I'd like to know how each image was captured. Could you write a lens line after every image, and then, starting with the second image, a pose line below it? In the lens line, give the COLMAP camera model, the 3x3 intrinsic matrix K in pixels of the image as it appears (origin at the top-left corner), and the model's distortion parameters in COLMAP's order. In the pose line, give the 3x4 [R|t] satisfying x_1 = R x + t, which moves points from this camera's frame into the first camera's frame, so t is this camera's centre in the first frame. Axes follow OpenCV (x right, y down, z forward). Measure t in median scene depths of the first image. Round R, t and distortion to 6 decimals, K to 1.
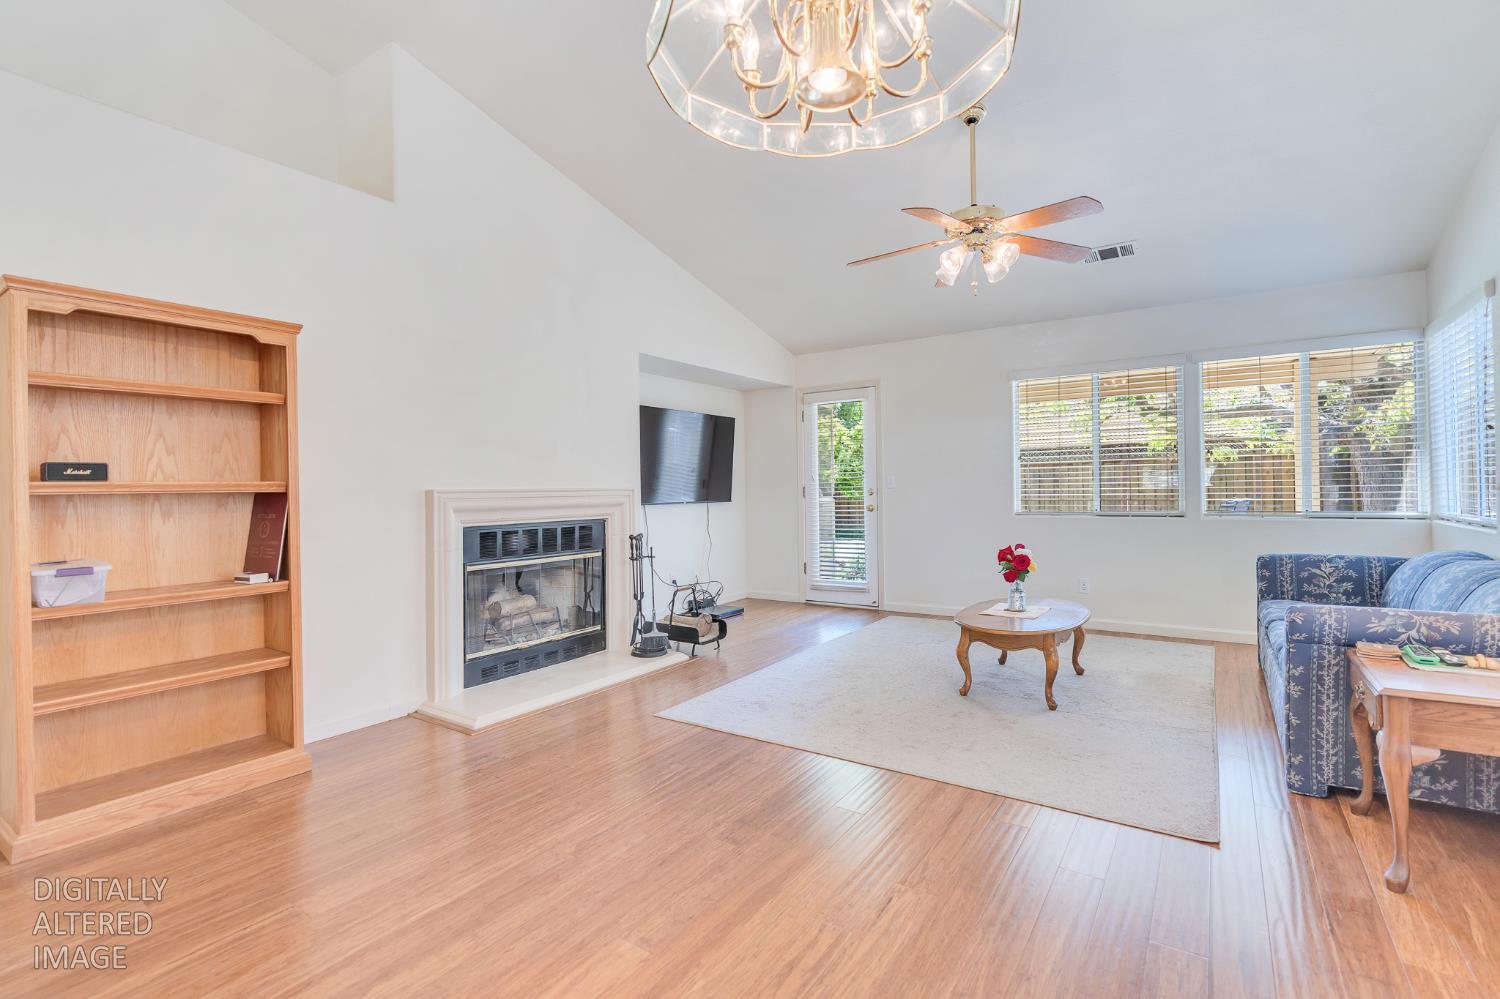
lens RADIAL K [[670.3, 0, 749.2], [0, 670.3, 488.3], [0, 0, 1]] dist [-0.014553, 0.007553]
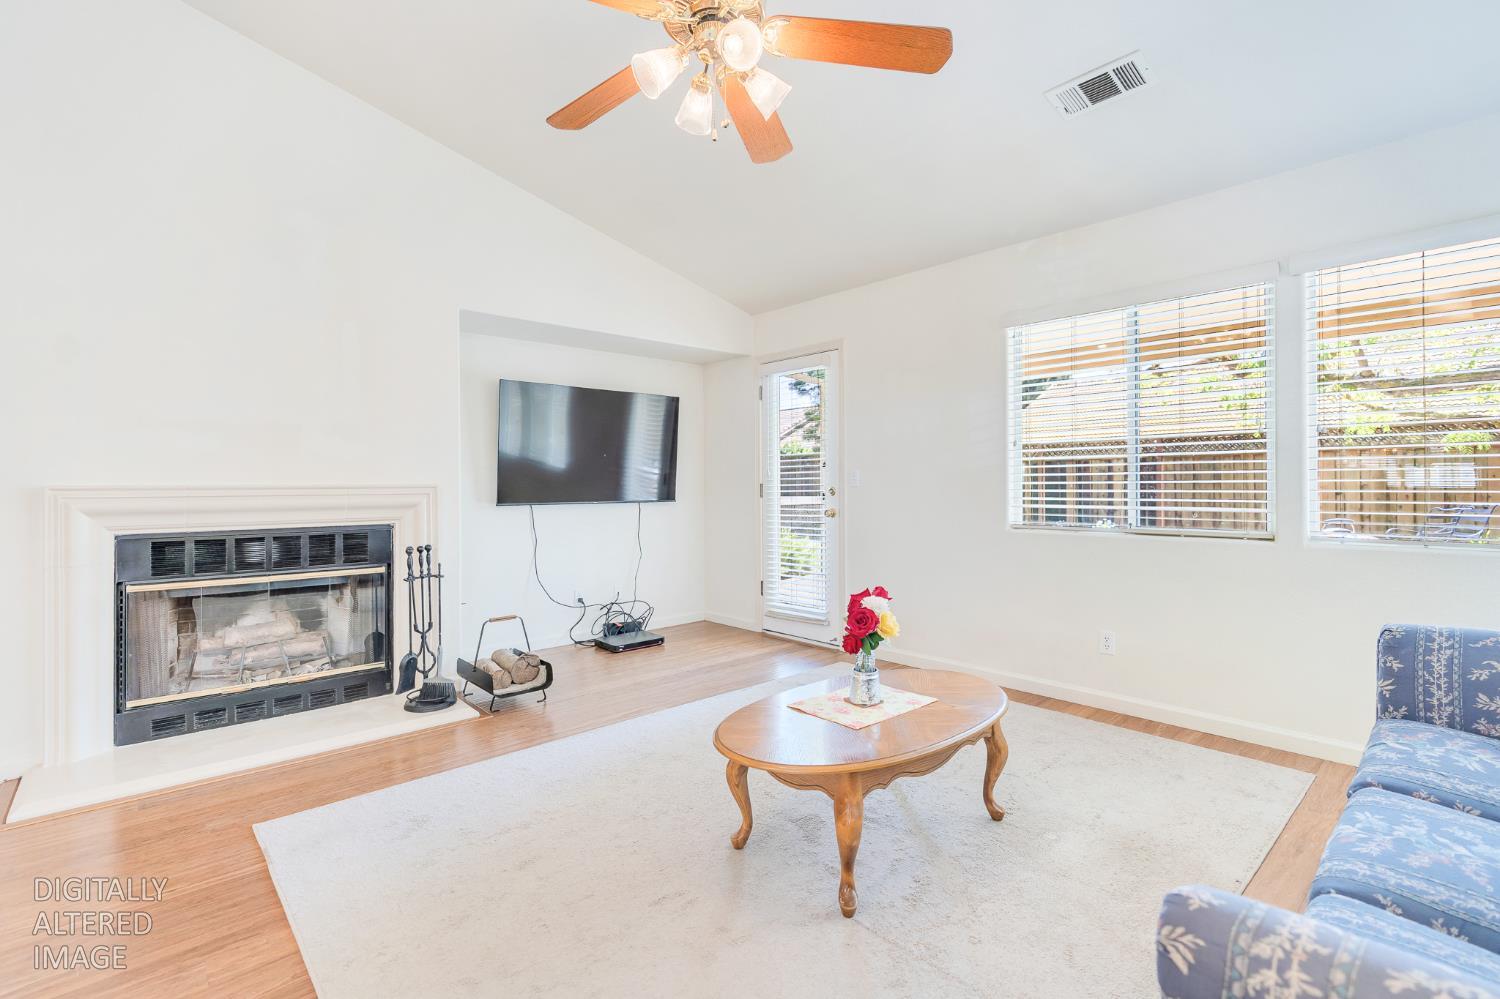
lens RADIAL K [[676.0, 0, 747.2], [0, 676.0, 484.7], [0, 0, 1]] dist [-0.004339, 0.000841]
pose [[0.972742, 0.008644, -0.231731, 0.378196], [-0.007687, 0.999958, 0.005032, -0.007172], [0.231764, -0.003113, 0.972767, 0.353840]]
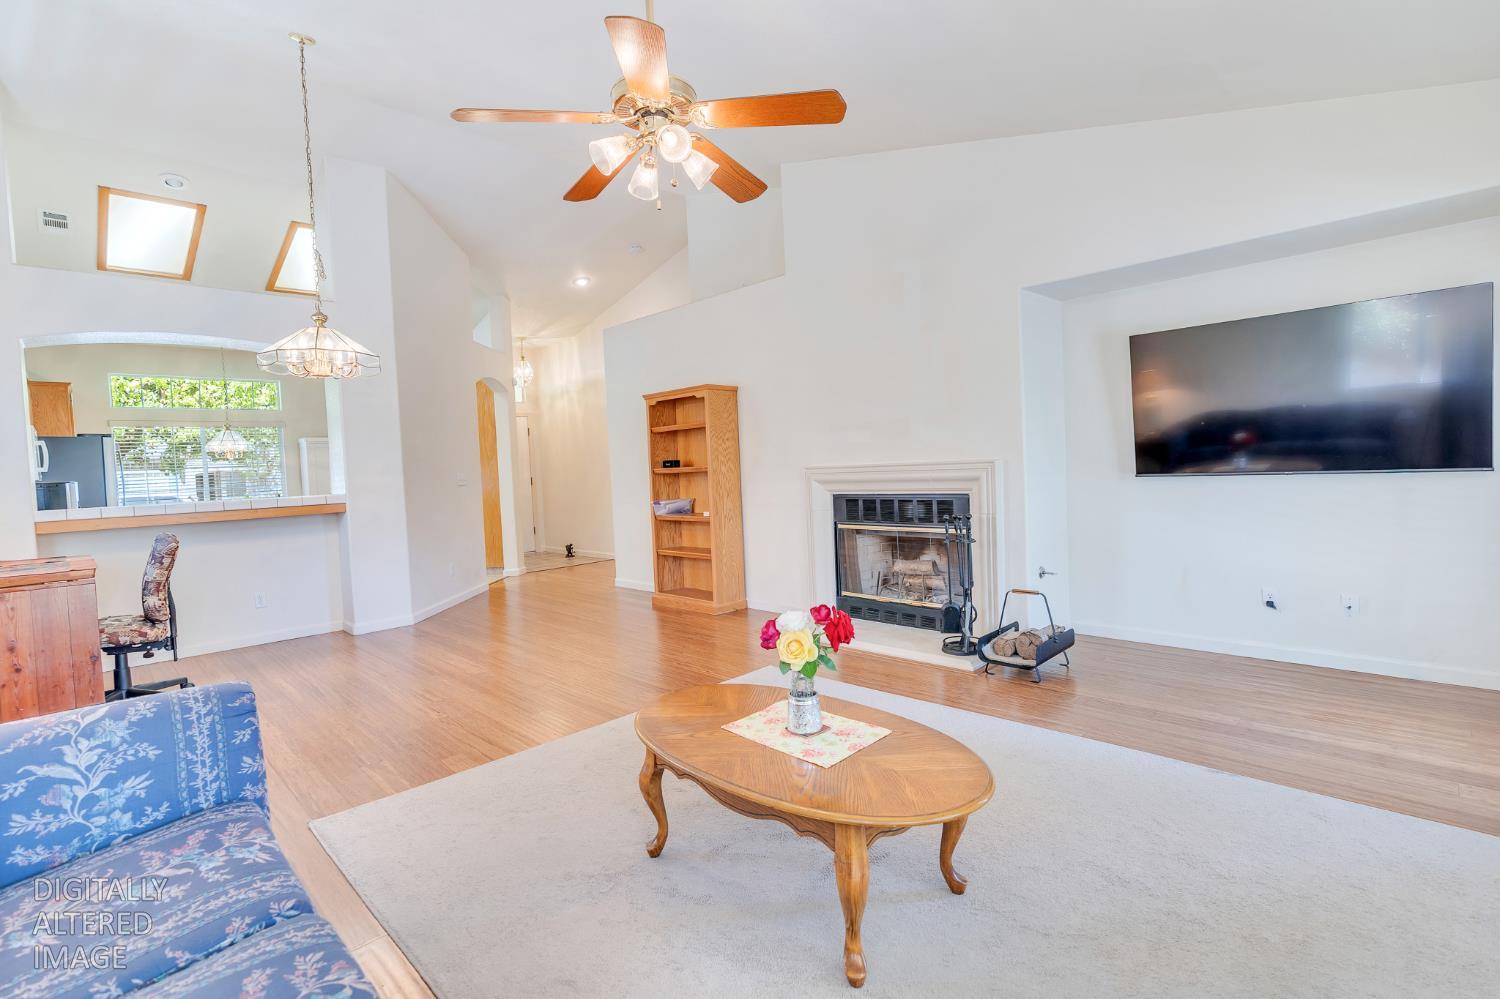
lens RADIAL K [[676.0, 0, 747.2], [0, 676.0, 484.7], [0, 0, 1]] dist [-0.004339, 0.000841]
pose [[-0.176315, 0.048895, -0.983119, 0.770343], [0.049979, 0.997922, 0.040668, -0.019937], [0.983064, -0.041965, -0.178392, 0.906074]]
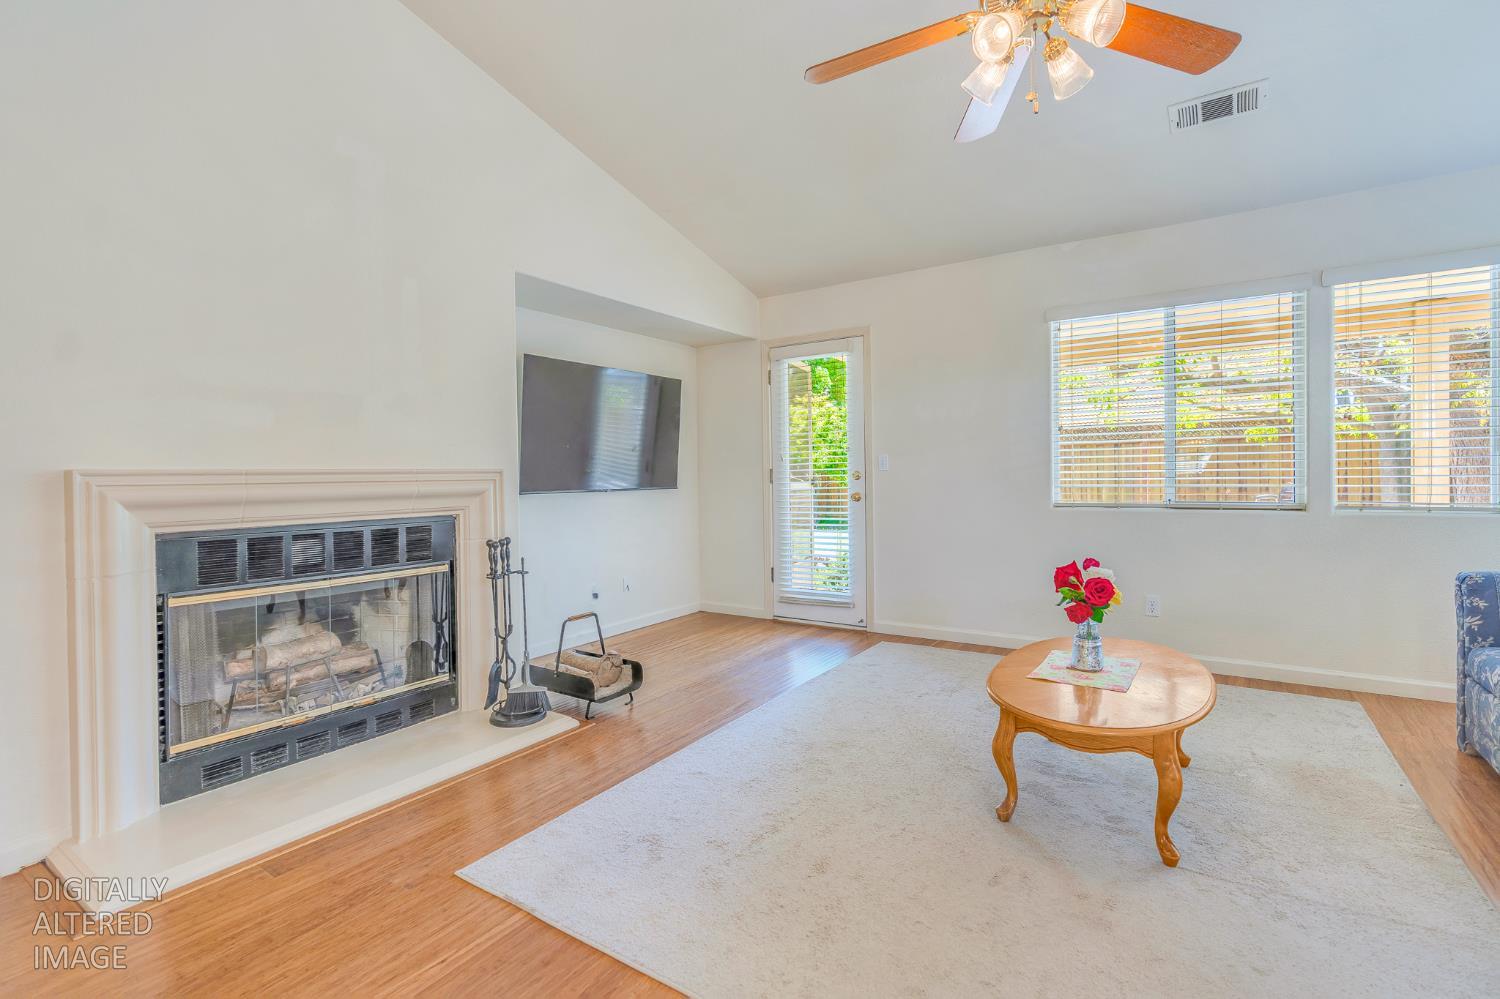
lens RADIAL K [[676.0, 0, 747.2], [0, 676.0, 484.7], [0, 0, 1]] dist [-0.004339, 0.000841]
pose [[0.999981, -0.000328, 0.006115, 0.075563], [0.000231, 0.999876, 0.015762, 0.004857], [-0.006119, -0.015761, 0.999857, 0.339425]]
